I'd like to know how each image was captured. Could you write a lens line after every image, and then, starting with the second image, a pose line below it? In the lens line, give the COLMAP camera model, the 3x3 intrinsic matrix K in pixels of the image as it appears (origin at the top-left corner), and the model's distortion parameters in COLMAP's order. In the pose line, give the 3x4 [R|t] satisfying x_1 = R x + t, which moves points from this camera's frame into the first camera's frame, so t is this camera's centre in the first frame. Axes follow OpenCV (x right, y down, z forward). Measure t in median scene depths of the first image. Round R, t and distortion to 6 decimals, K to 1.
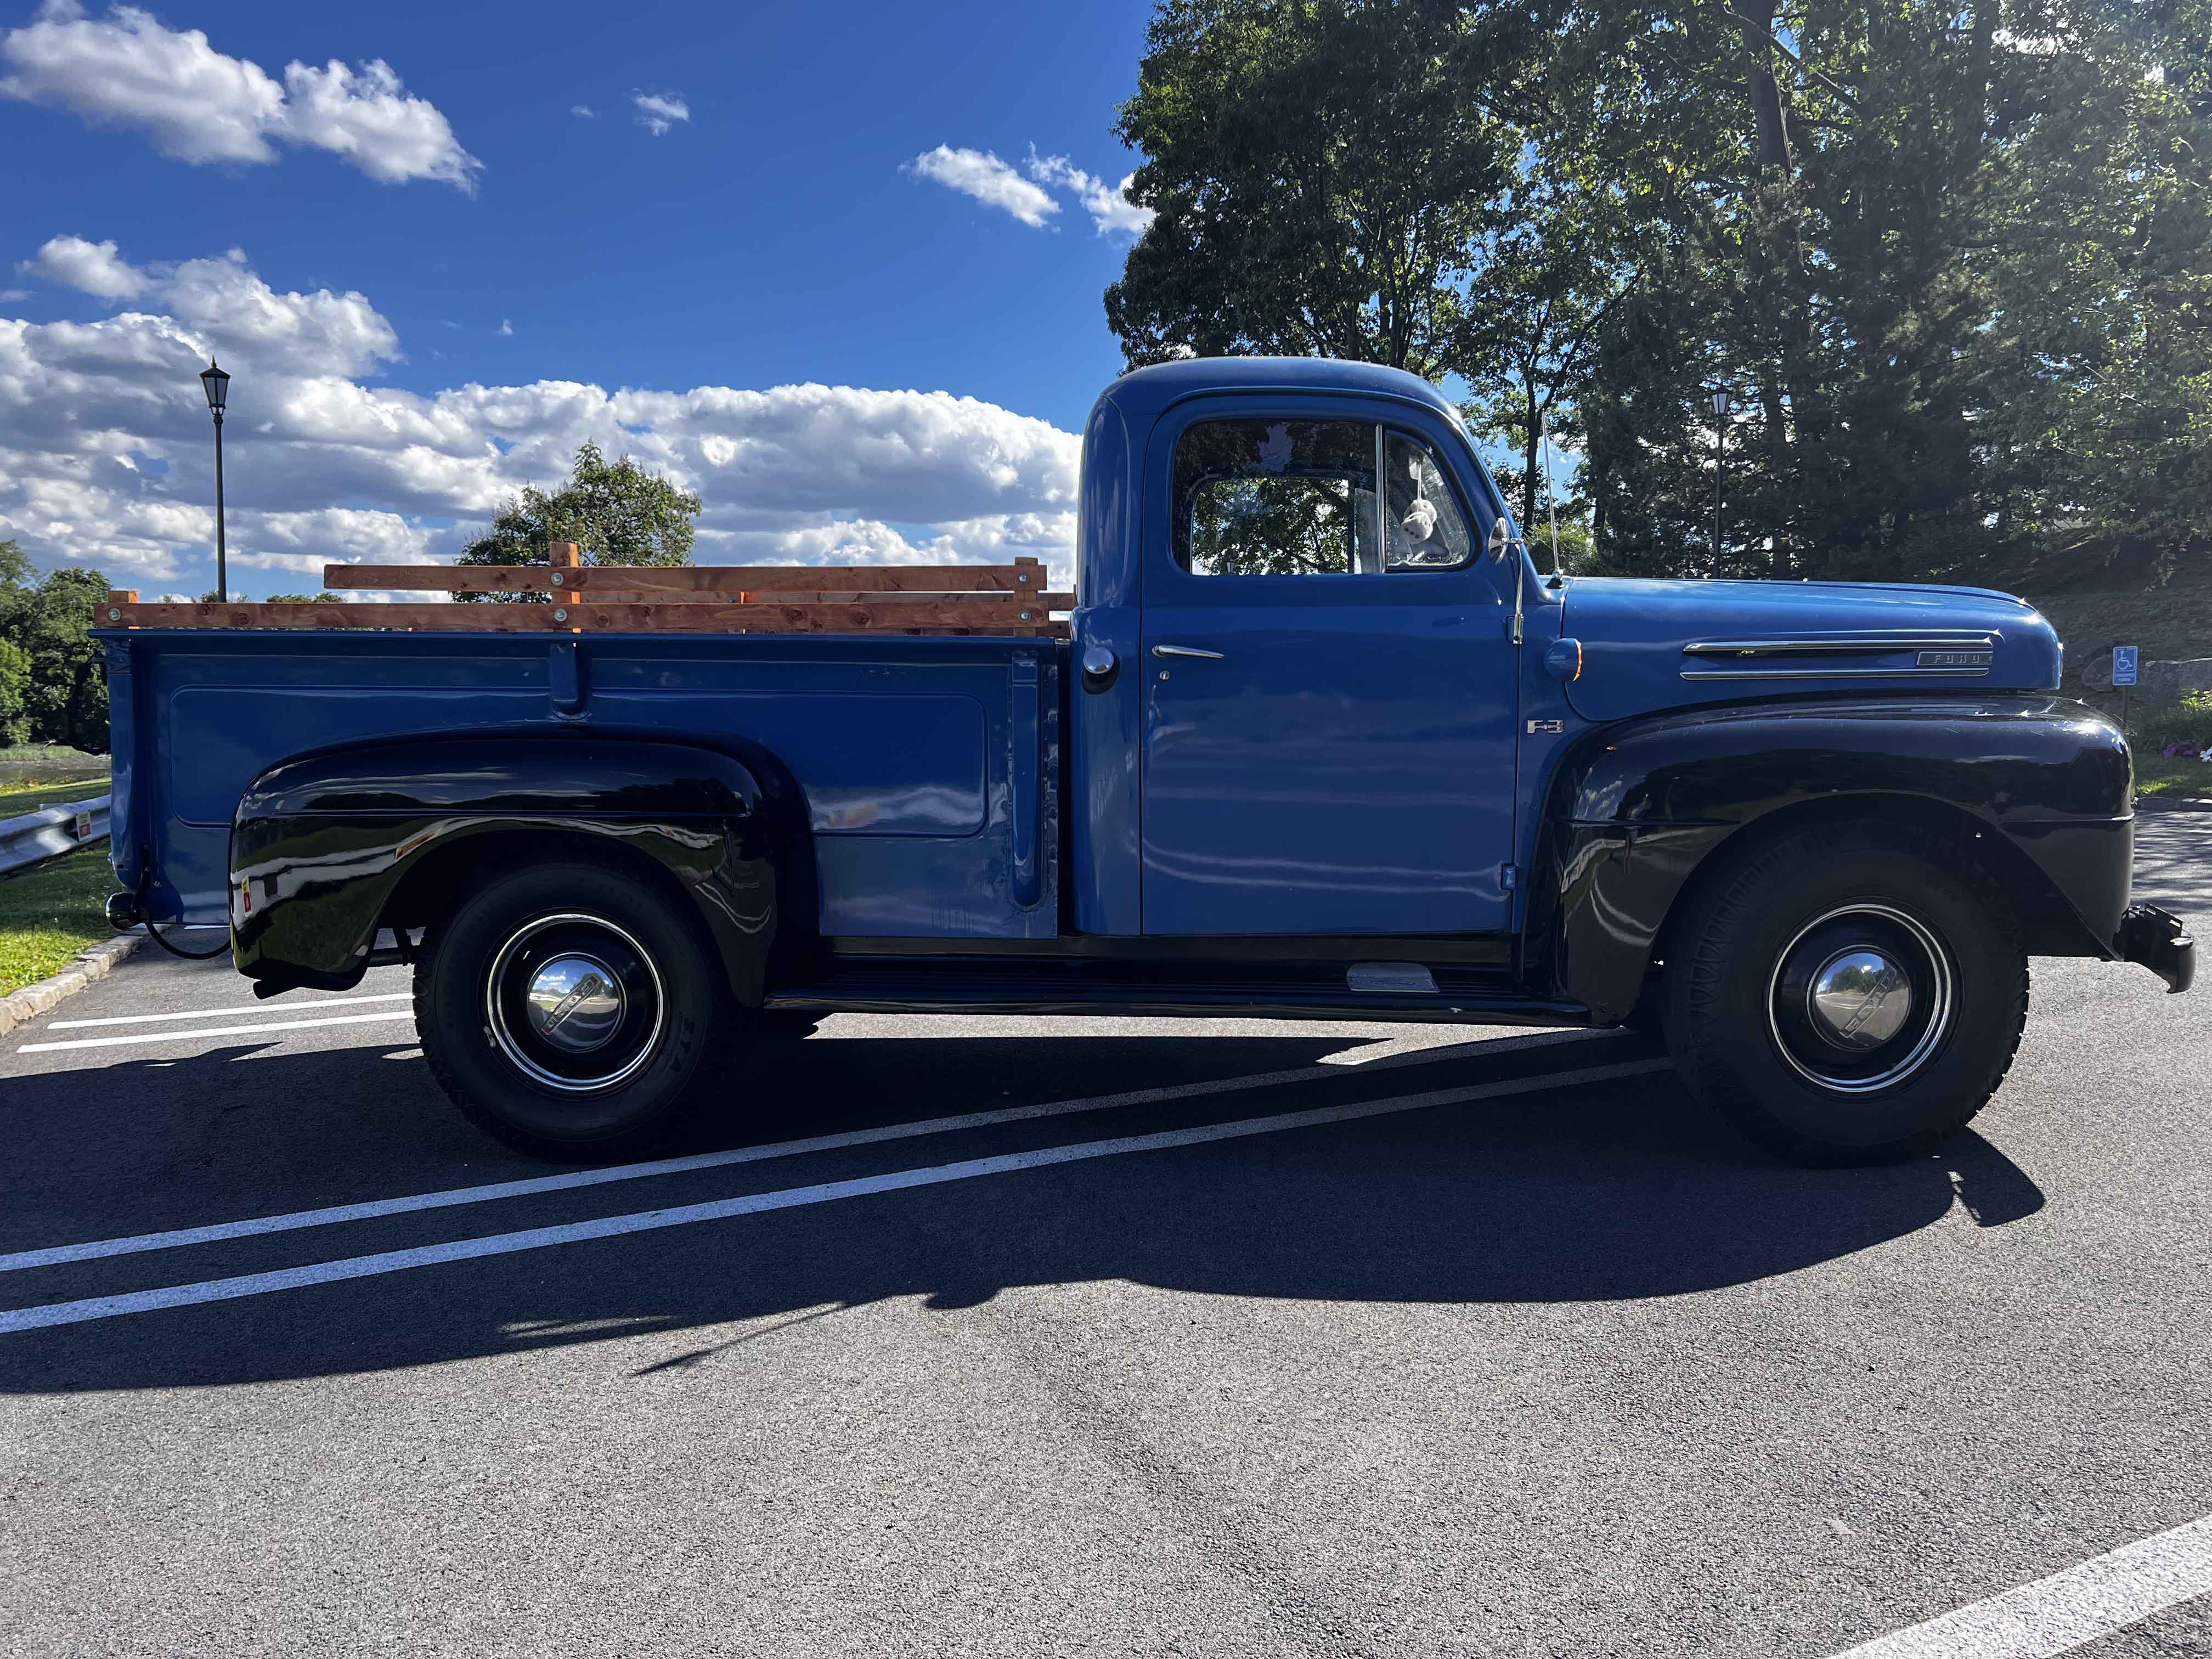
lens RADIAL K [[1657.4, 0, 1106.0], [0, 1657.4, 829.5], [0, 0, 1]] dist [0.069400, -0.076769]
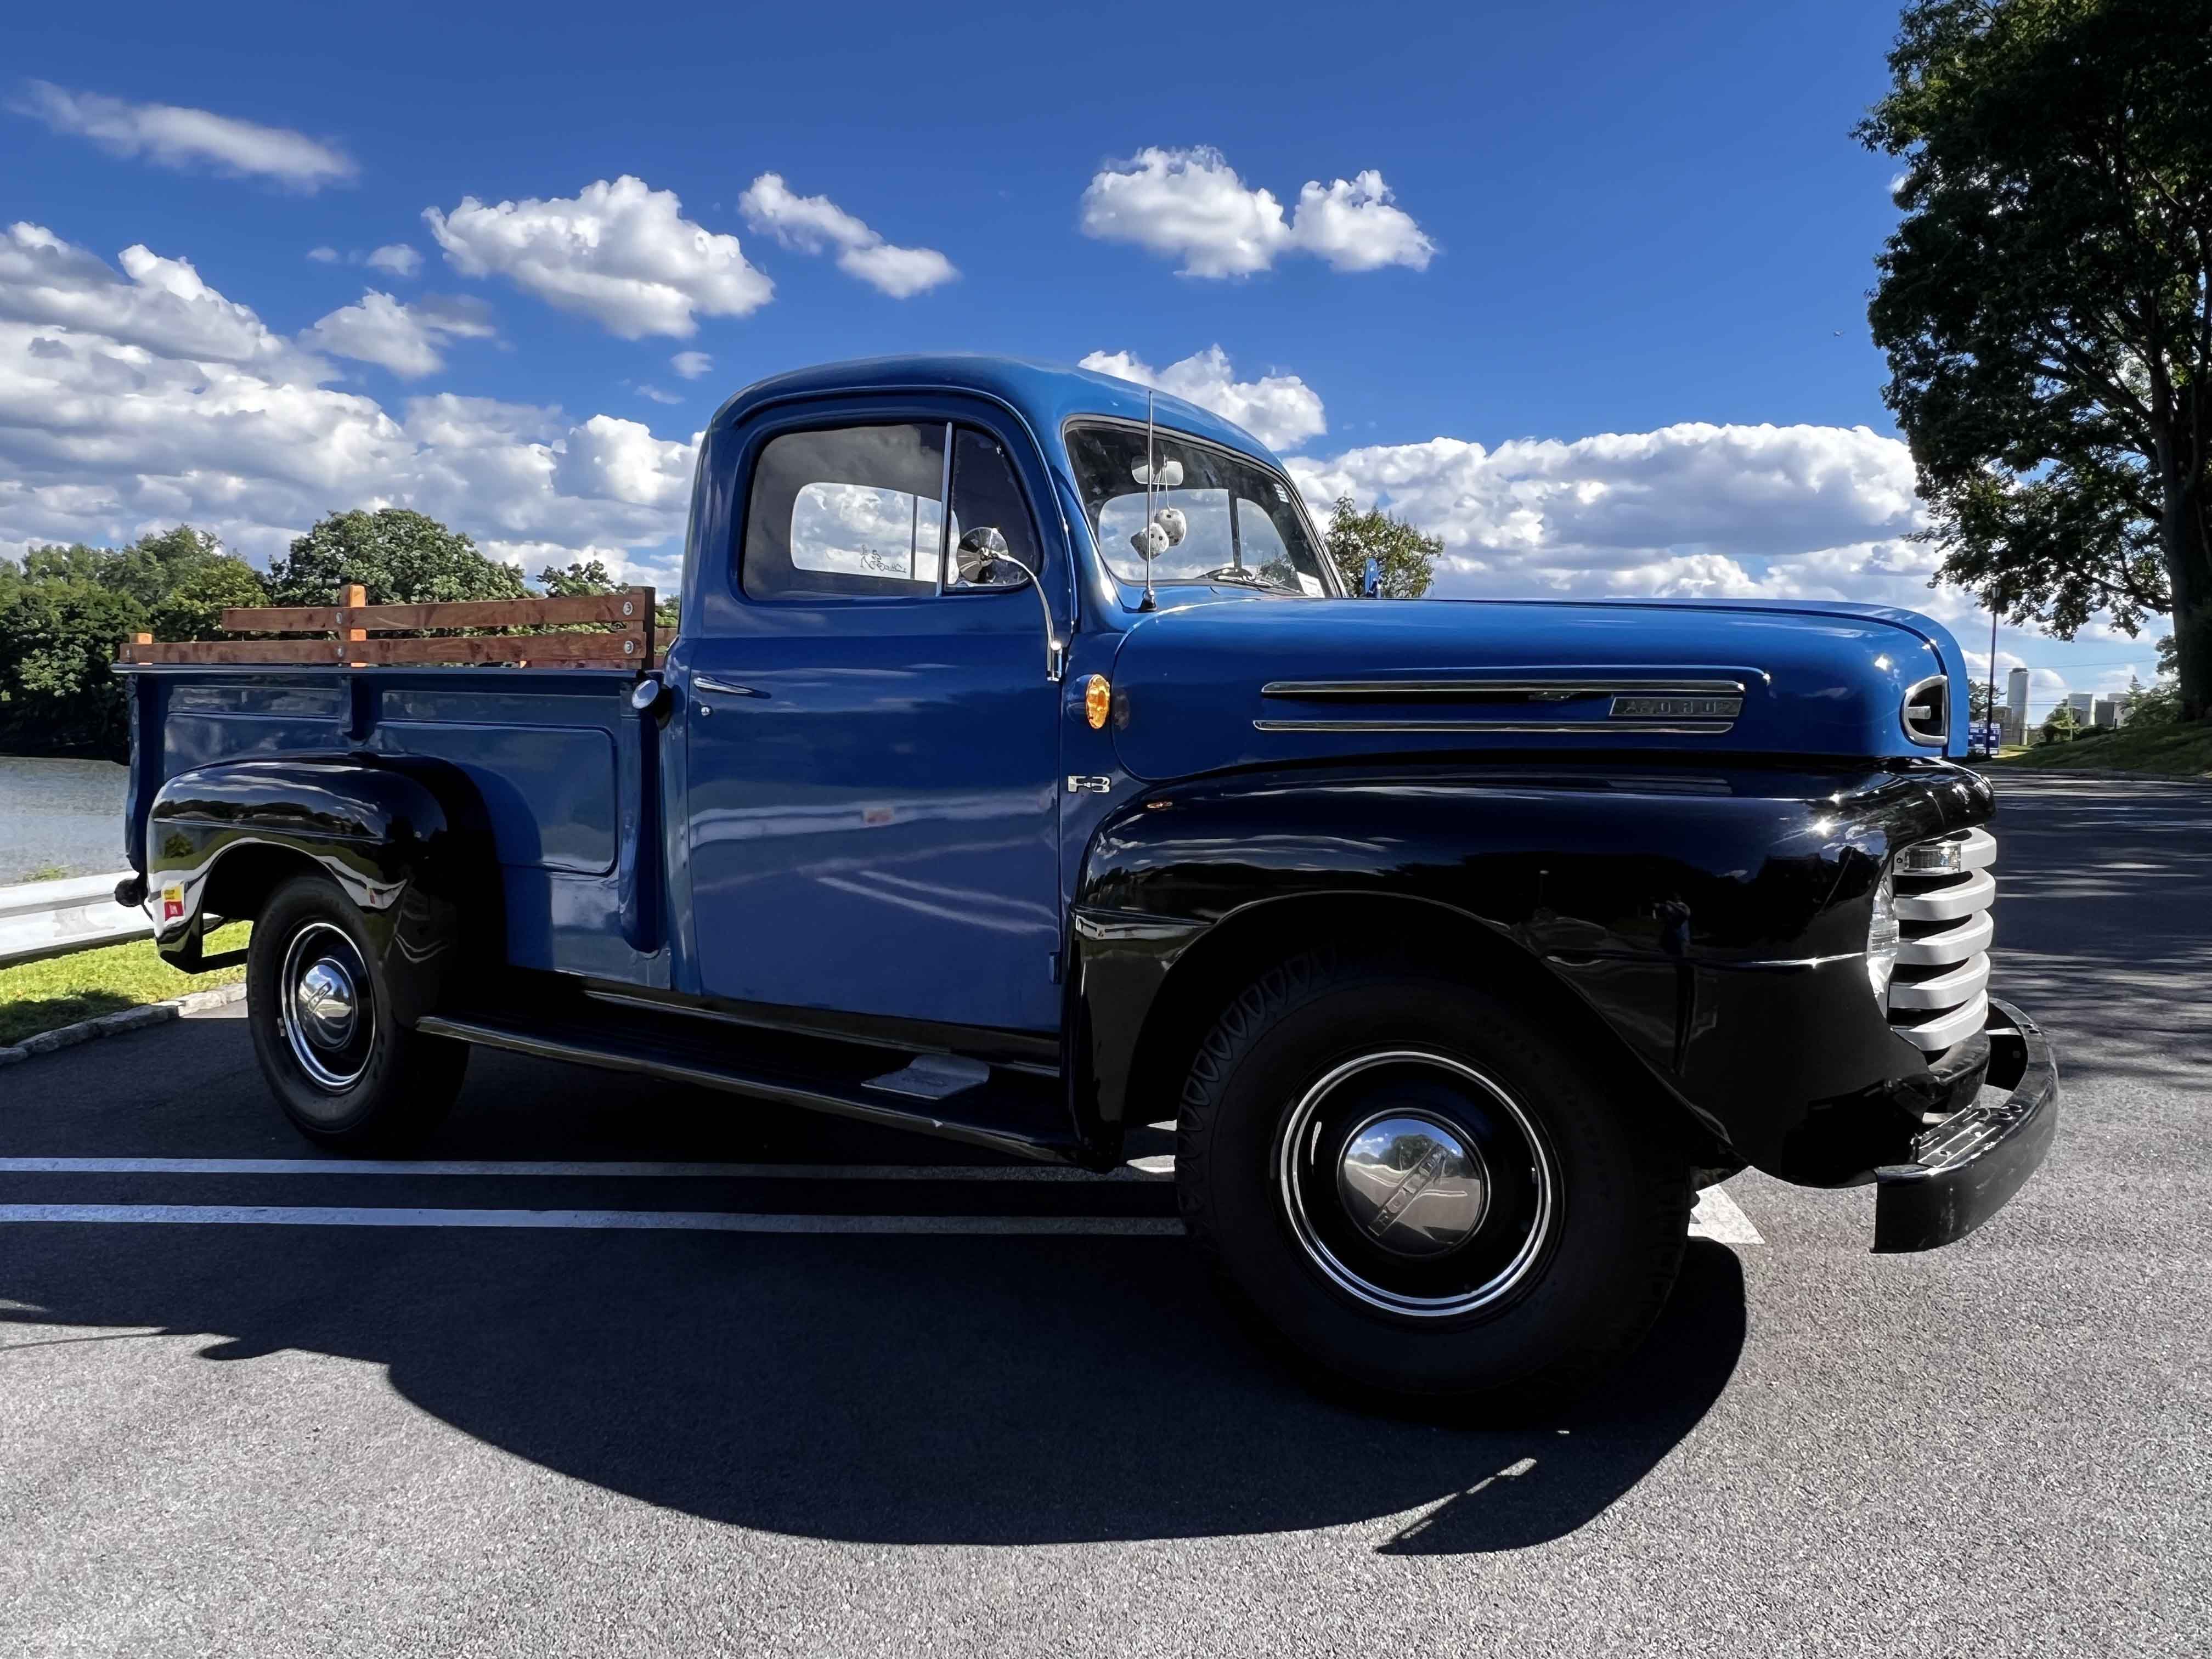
lens RADIAL K [[1558.7, 0, 1106.0], [0, 1558.7, 829.5], [0, 0, 1]] dist [-0.000480, 0.004460]
pose [[0.876590, 0.049952, -0.478638, 0.692046], [-0.056212, 0.998418, 0.001251, -0.048897], [0.477944, 0.025809, 0.878011, 0.375293]]
